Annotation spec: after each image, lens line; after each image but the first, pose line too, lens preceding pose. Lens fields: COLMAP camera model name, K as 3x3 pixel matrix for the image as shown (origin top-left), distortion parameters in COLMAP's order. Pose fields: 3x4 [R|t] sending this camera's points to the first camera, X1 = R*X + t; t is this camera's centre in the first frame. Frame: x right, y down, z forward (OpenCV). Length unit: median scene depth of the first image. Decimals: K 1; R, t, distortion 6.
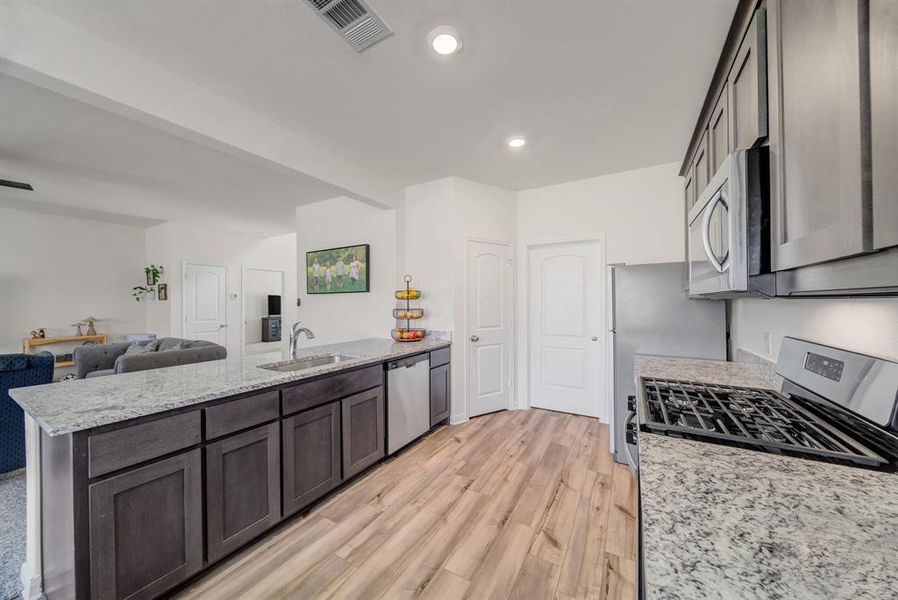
lens RADIAL K [[315.4, 0, 446.4], [0, 315.4, 299.6], [0, 0, 1]] dist [0.001674, -0.001641]
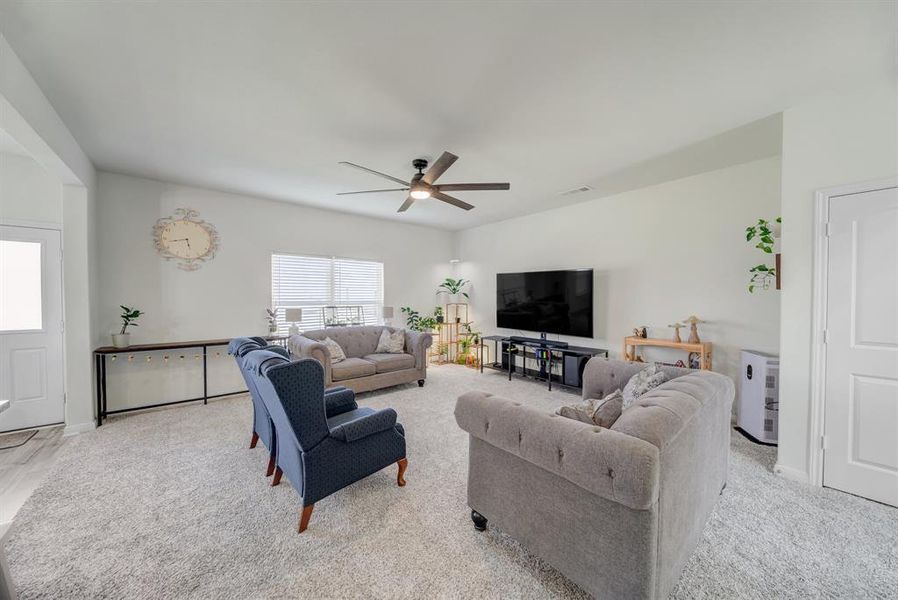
lens RADIAL K [[315.4, 0, 448.7], [0, 315.4, 302.5], [0, 0, 1]] dist [0.001674, -0.001641]
pose [[-0.333878, 0.021318, -0.942375, -0.389880], [0.008949, 0.999771, 0.019446, 0.009558], [0.942574, -0.001941, -0.333993, 0.923453]]
